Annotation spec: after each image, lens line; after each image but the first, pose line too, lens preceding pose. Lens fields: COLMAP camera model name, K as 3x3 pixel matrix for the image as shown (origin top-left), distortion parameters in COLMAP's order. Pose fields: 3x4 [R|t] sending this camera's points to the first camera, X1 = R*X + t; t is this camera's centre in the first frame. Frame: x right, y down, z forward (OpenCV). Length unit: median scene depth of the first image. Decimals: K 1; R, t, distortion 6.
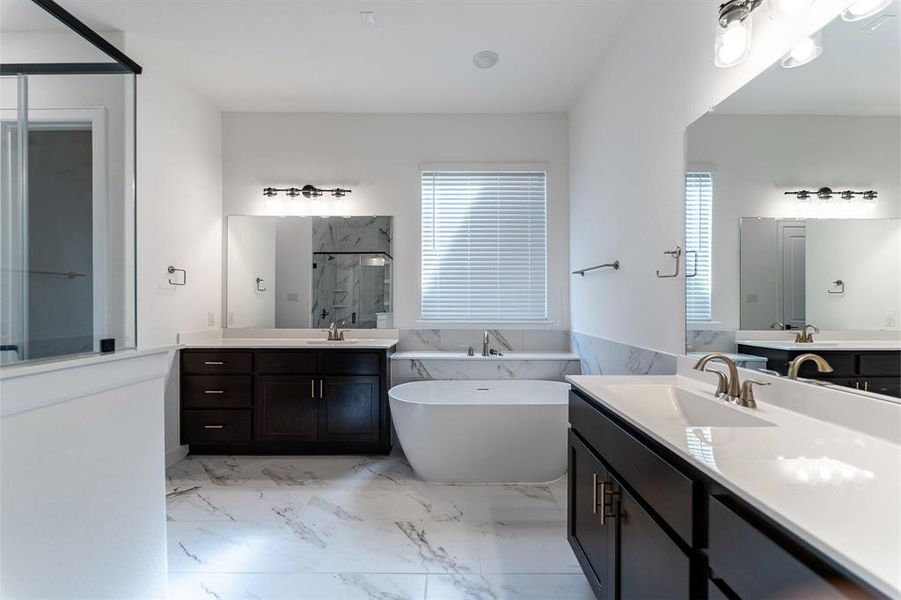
lens RADIAL K [[363.5, 0, 448.6], [0, 363.5, 303.2], [0, 0, 1]] dist [0.014639, -0.000485]
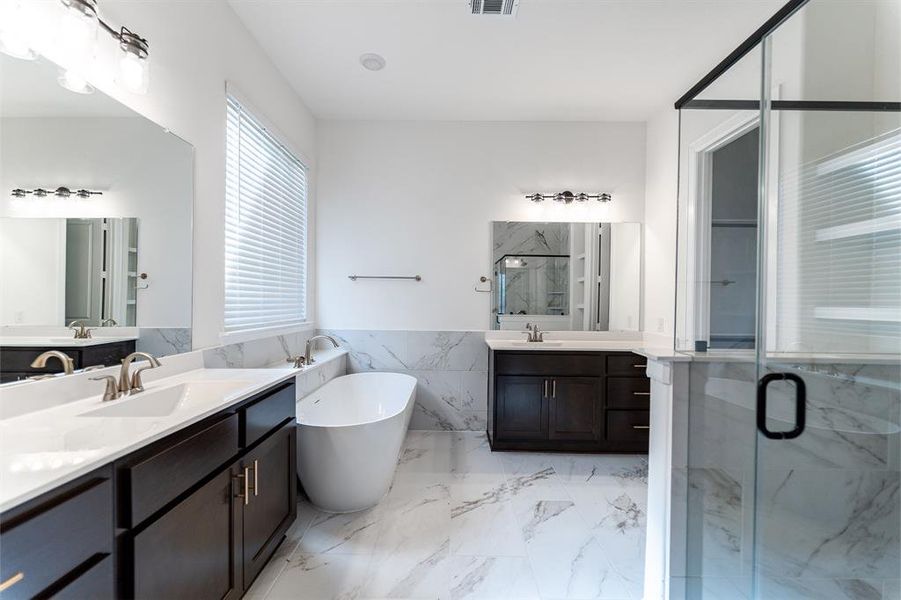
lens RADIAL K [[363.5, 0, 455.6], [0, 363.5, 303.9], [0, 0, 1]] dist [0.014639, -0.000485]
pose [[-0.024700, -0.000890, 0.999695, -1.030697], [-0.015604, 0.999878, 0.000504, -0.006080], [-0.999573, -0.015587, -0.024711, 0.894844]]
